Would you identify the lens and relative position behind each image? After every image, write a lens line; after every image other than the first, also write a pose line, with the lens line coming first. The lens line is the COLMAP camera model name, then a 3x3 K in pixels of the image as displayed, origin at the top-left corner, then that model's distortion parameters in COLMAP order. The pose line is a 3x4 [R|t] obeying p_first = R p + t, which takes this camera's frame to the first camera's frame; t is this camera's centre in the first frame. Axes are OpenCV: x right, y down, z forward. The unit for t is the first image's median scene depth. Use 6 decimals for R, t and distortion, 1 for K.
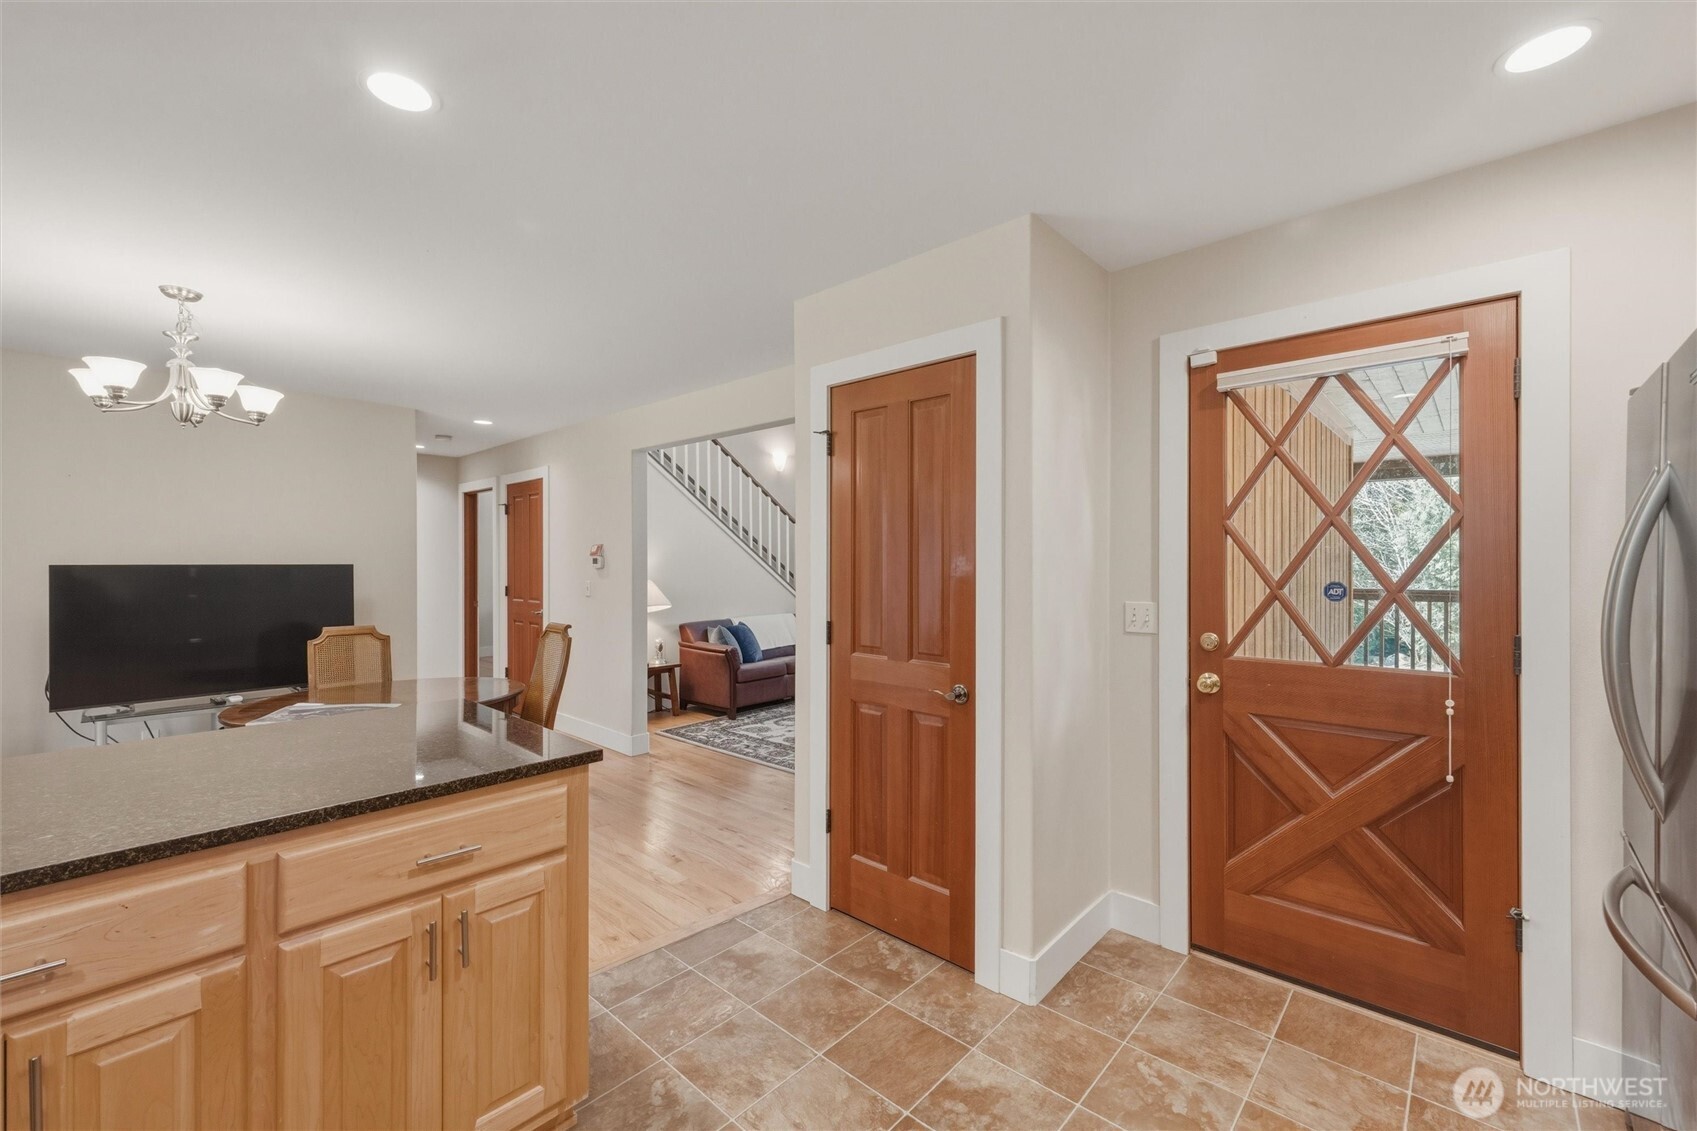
lens RADIAL K [[671.1, 0, 848.5], [0, 671.1, 565.5], [0, 0, 1]] dist [0.001720, 0.000041]
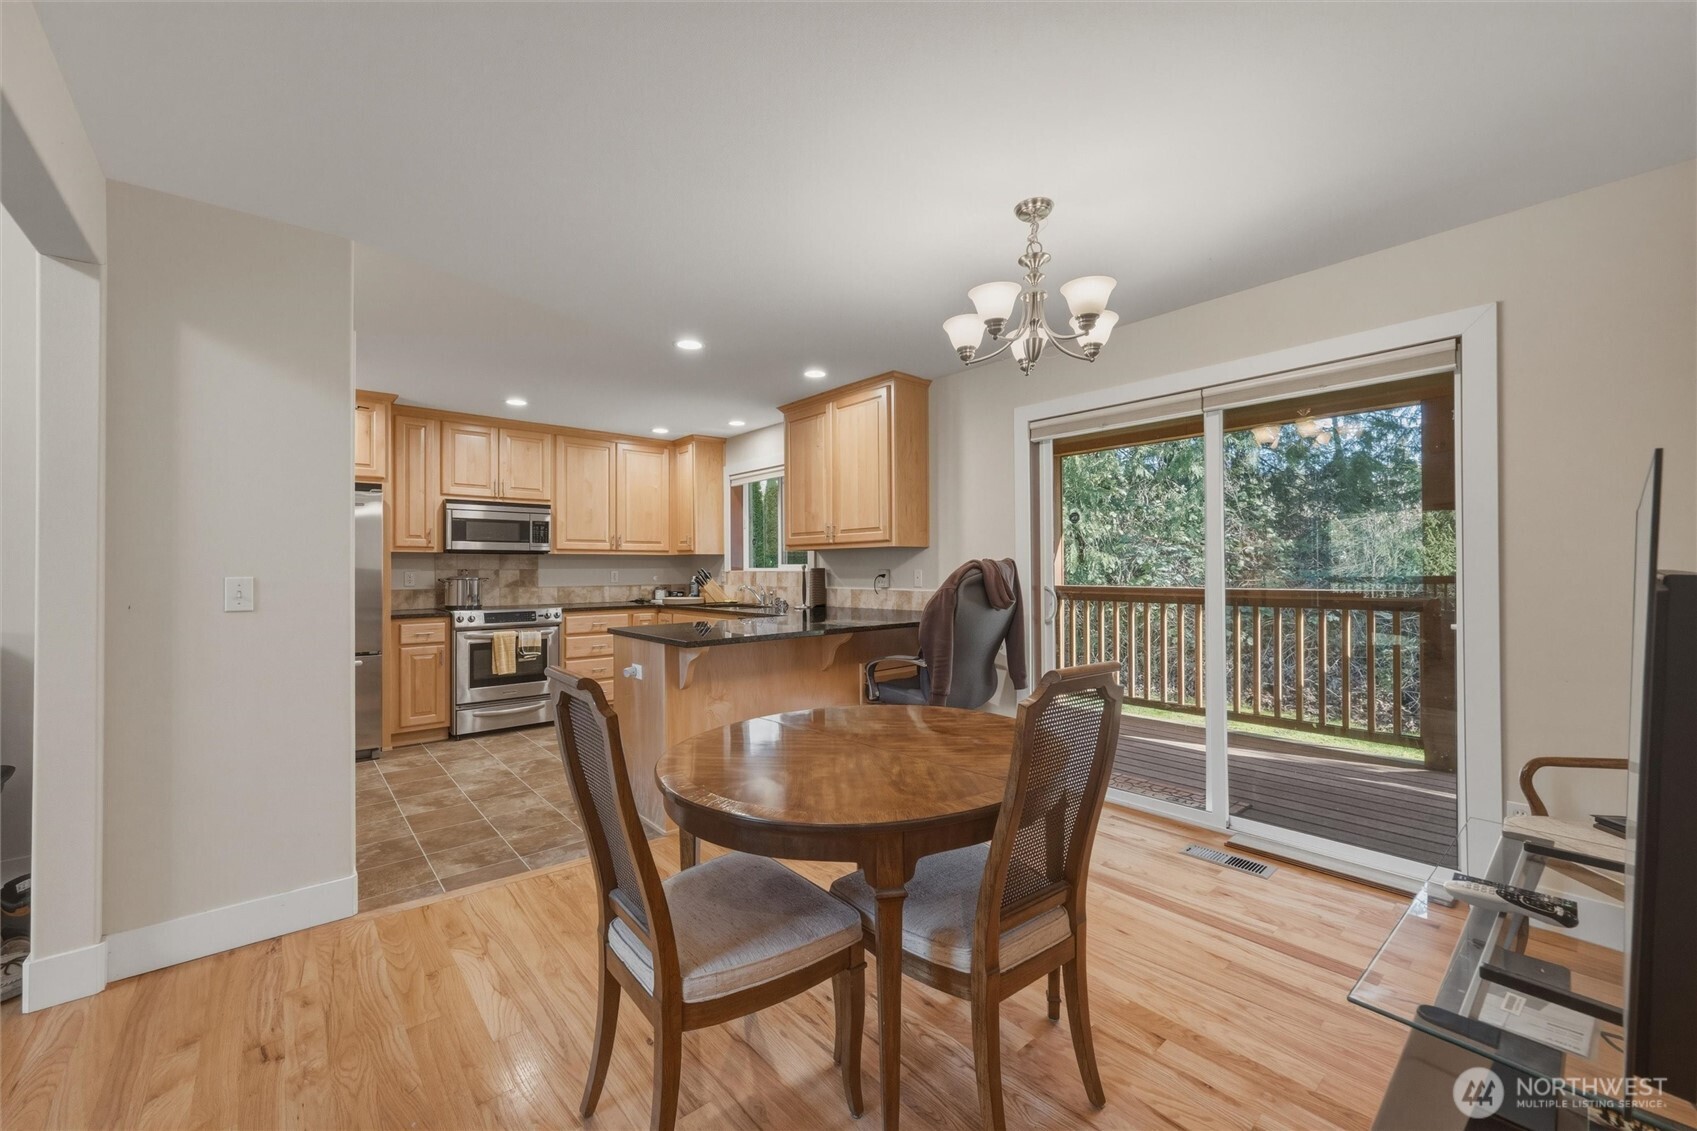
lens RADIAL K [[671.1, 0, 848.5], [0, 671.1, 565.5], [0, 0, 1]] dist [0.001720, 0.000041]
pose [[-0.991271, 0.005243, 0.131737, -1.263910], [0.004047, 0.999948, -0.009339, 0.054884], [-0.131779, -0.008725, -0.991241, 2.682452]]
